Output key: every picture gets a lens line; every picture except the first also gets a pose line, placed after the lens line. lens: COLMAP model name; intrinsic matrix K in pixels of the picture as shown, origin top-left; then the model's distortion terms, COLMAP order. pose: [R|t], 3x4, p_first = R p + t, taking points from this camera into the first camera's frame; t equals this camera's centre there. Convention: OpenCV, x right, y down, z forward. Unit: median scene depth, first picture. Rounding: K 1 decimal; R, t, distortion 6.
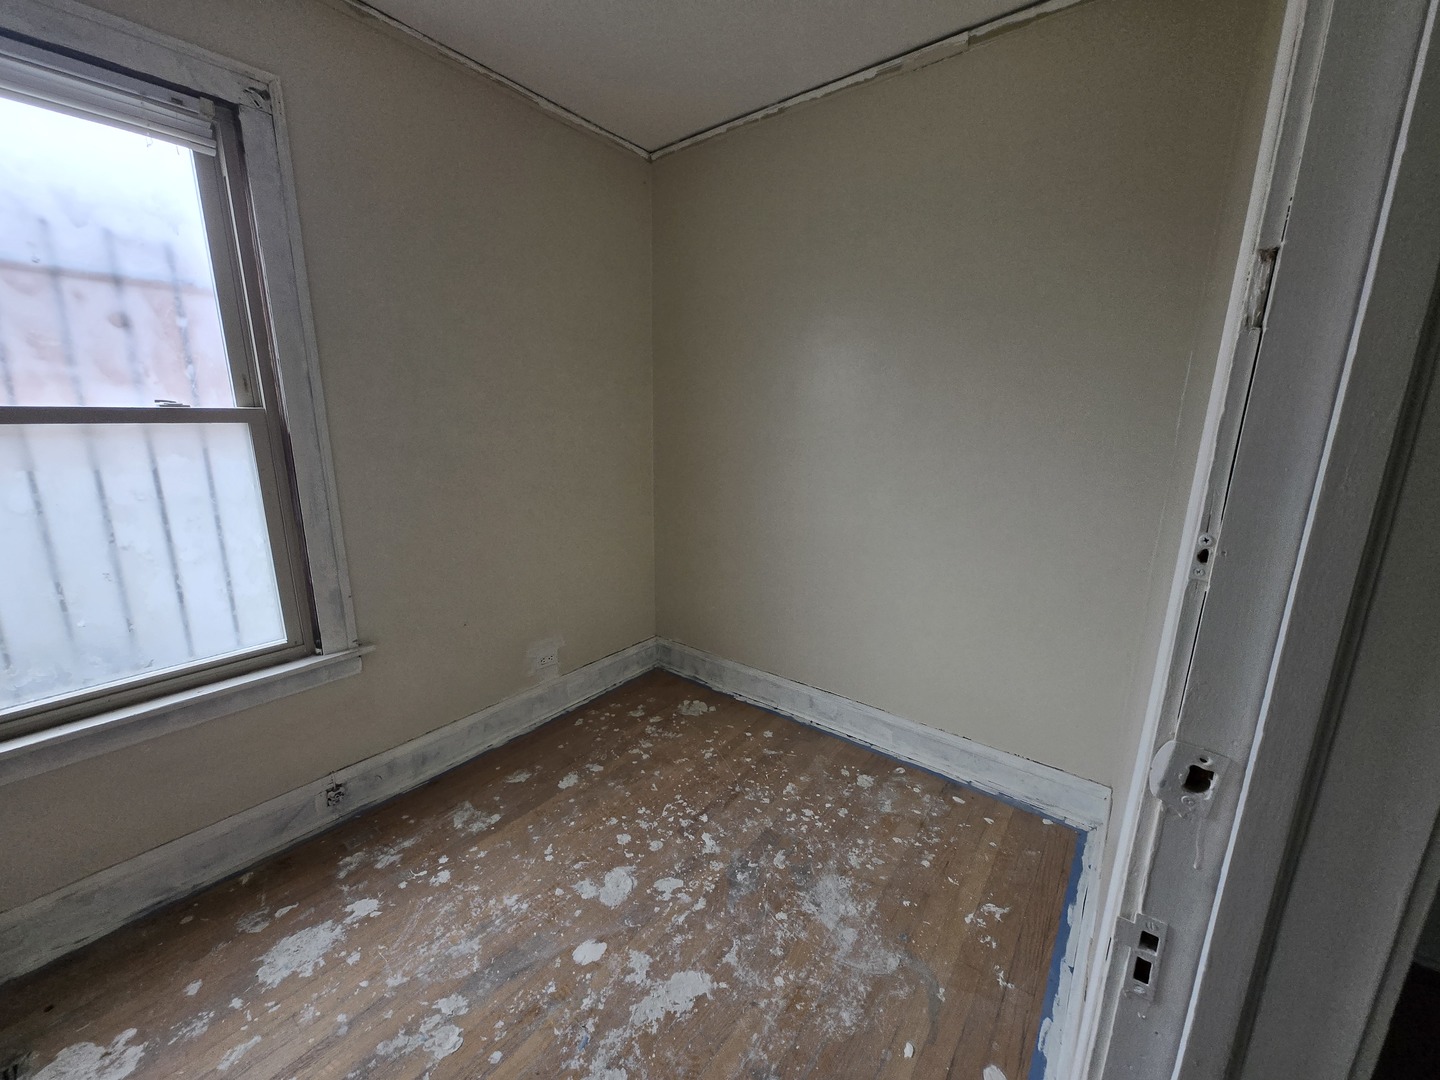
lens RADIAL K [[559.7, 0, 720.0], [0, 559.7, 540.0], [0, 0, 1]] dist [-0.000555, -0.000066]
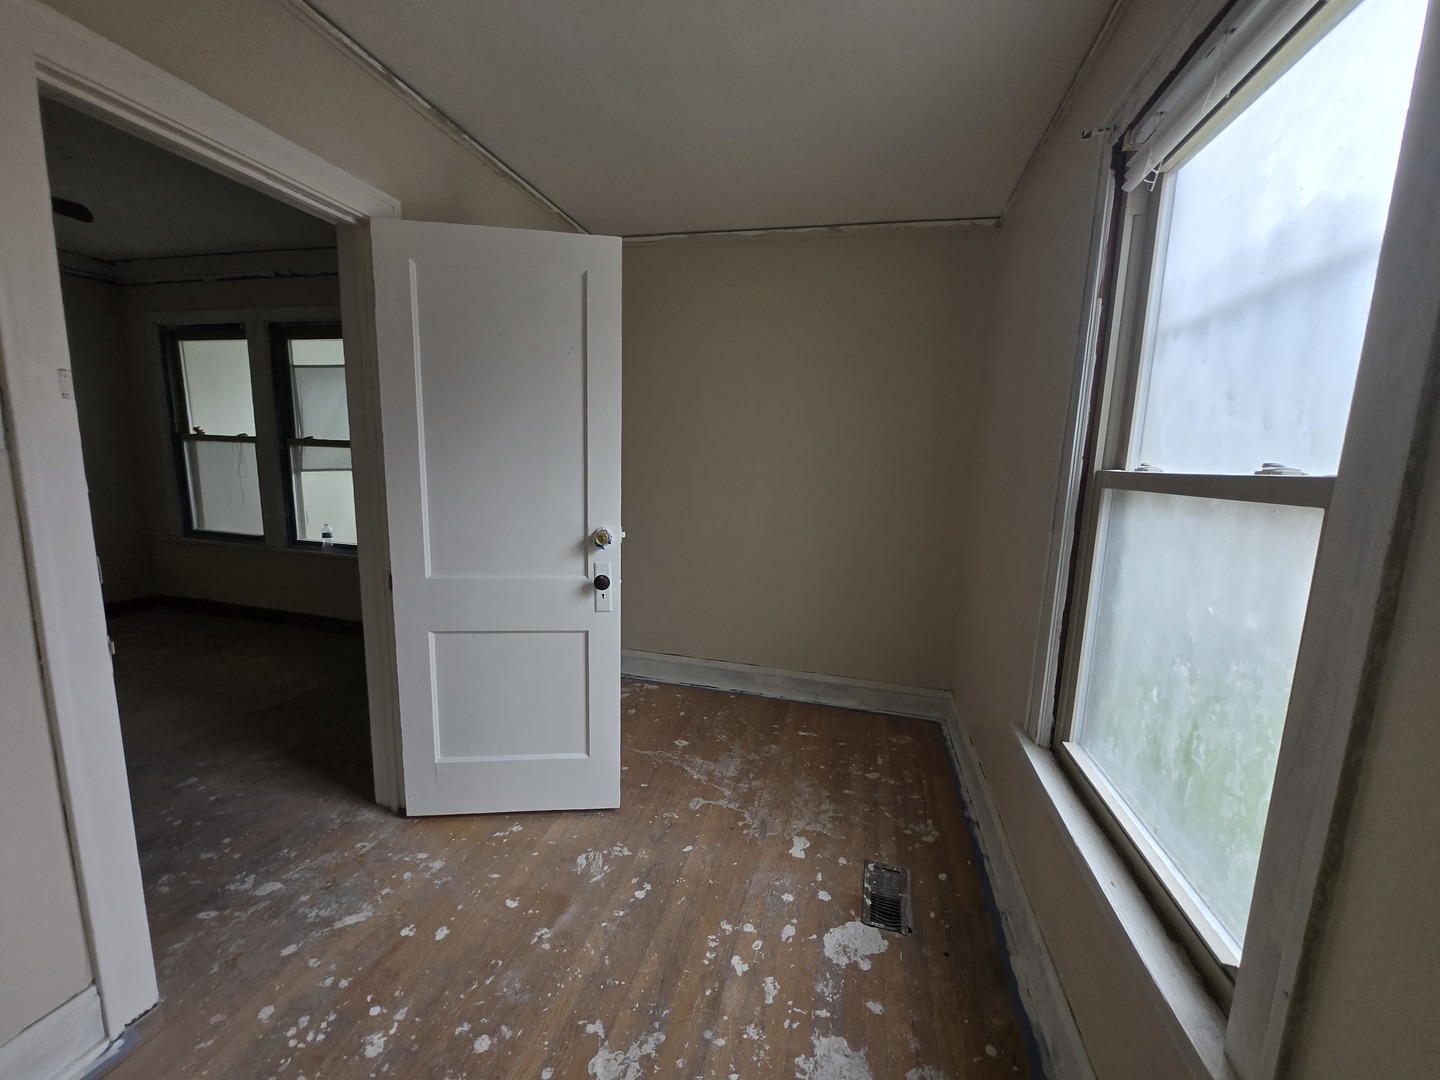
lens RADIAL K [[559.7, 0, 720.0], [0, 559.7, 540.0], [0, 0, 1]] dist [-0.000555, -0.000066]
pose [[-0.916701, 0.016568, -0.399230, -0.285424], [-0.130567, 0.931872, 0.338478, -0.360177], [0.377639, 0.362410, -0.852084, 1.568413]]
